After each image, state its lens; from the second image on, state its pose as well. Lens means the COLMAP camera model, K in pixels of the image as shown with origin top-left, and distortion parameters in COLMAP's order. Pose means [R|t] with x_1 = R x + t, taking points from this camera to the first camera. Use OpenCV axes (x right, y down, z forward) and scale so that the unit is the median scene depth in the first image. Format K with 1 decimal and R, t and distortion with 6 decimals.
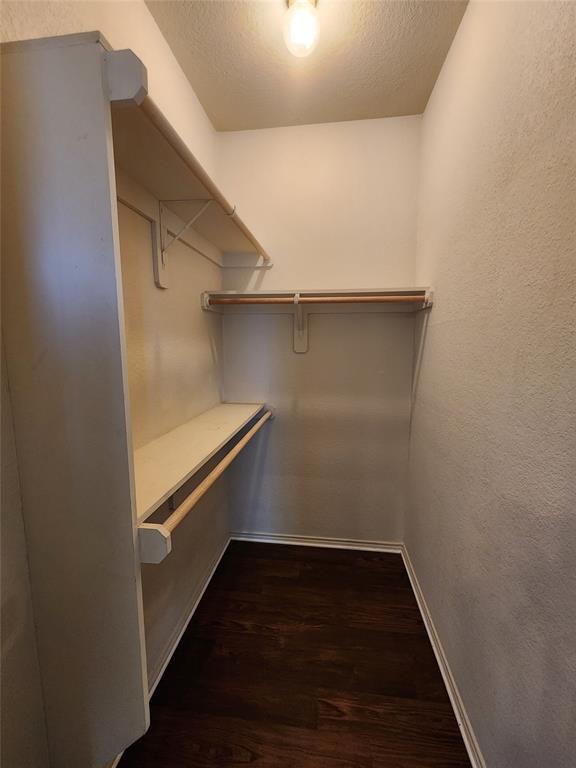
lens RADIAL K [[316.8, 0, 289.7], [0, 316.8, 382.7], [0, 0, 1]] dist [0.000788, 0.000316]
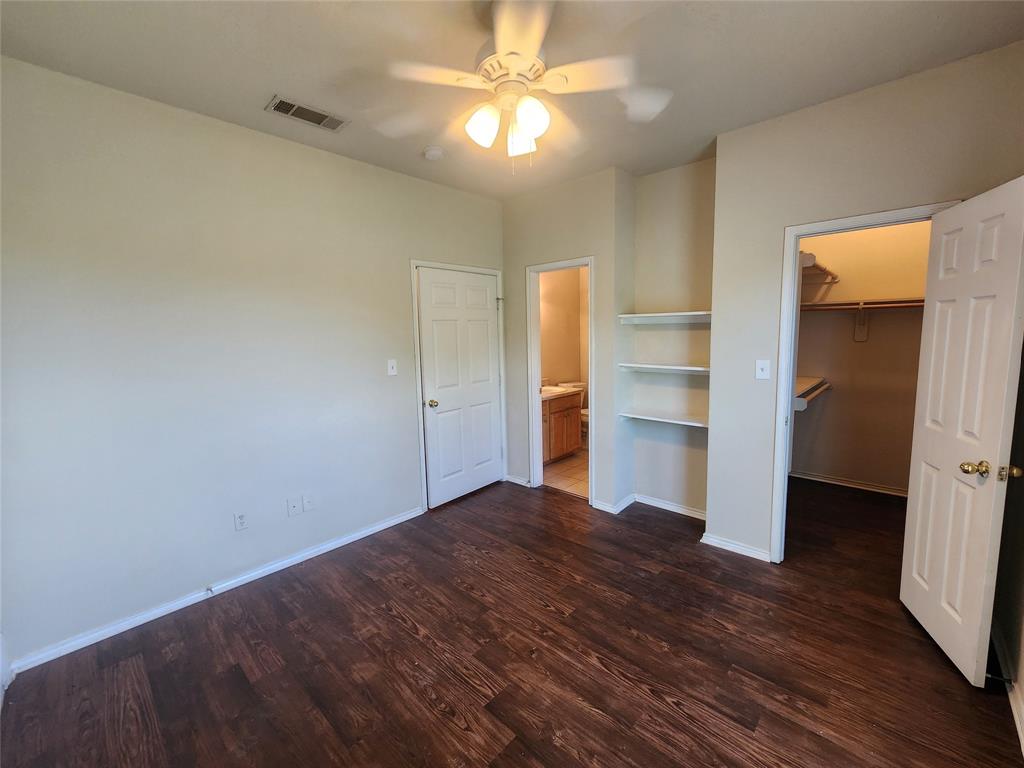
lens RADIAL K [[422.4, 0, 516.7], [0, 422.4, 383.2], [0, 0, 1]] dist [0.000788, 0.000316]
pose [[0.820683, 0.054248, -0.568802, -0.140720], [-0.055260, 0.998352, 0.015483, 0.146636], [0.568705, 0.018725, 0.822328, -1.416560]]
